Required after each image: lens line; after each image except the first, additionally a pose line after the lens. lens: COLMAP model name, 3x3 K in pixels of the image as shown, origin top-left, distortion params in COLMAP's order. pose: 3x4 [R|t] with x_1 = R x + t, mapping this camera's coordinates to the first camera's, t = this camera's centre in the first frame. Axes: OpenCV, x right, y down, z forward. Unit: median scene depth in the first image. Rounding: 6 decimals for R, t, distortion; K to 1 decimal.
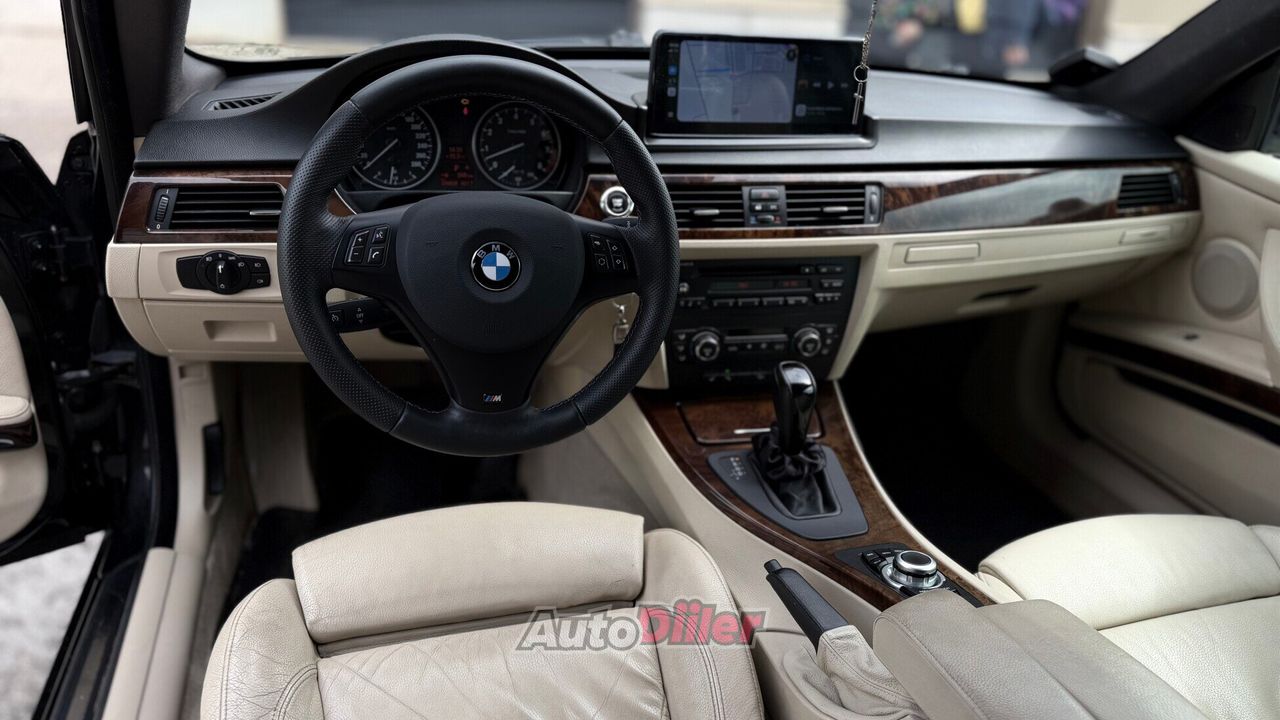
lens RADIAL K [[896.6, 0, 640.1], [0, 896.6, 363.1], [0, 0, 1]] dist [0.005886, 0.000554]
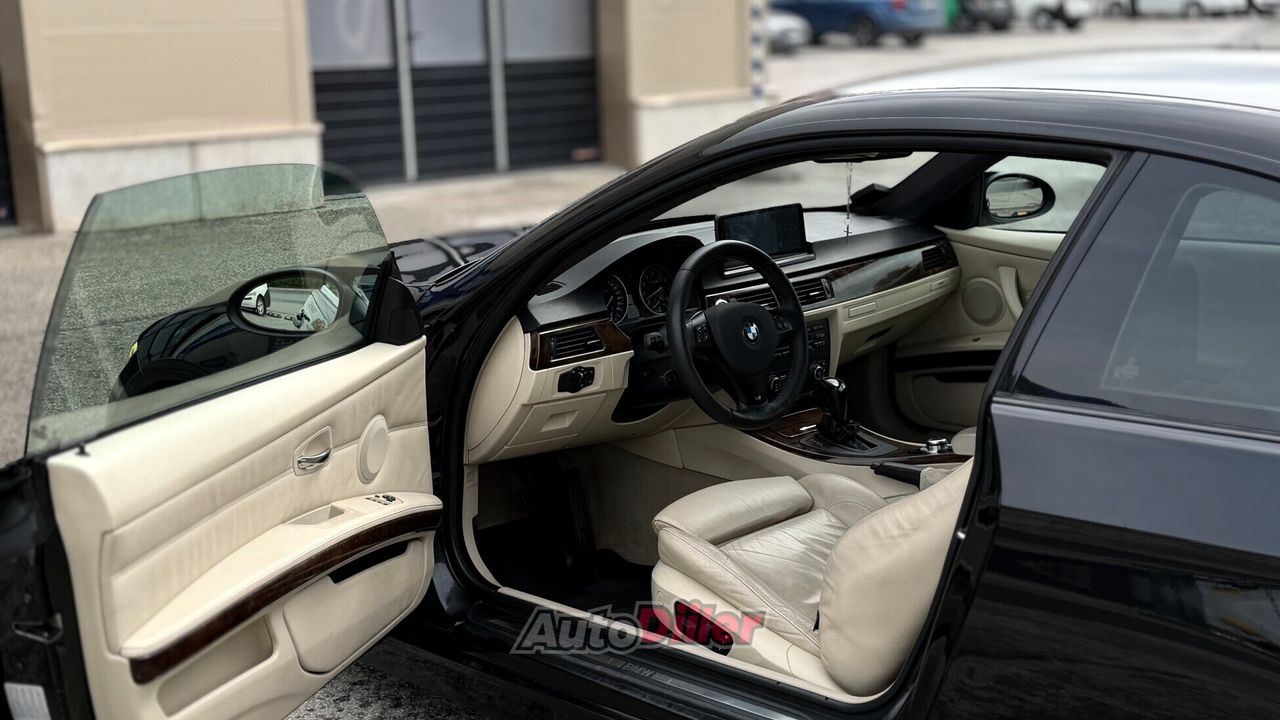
lens RADIAL K [[1644.6, 0, 639.6], [0, 1644.6, 359.1], [0, 0, 1]] dist [0.030034, 0.000000]
pose [[0.860154, -0.190539, 0.473107, -1.531145], [0.287138, 0.947539, -0.140432, 0.286946], [-0.421529, 0.256640, 0.869741, -1.533772]]
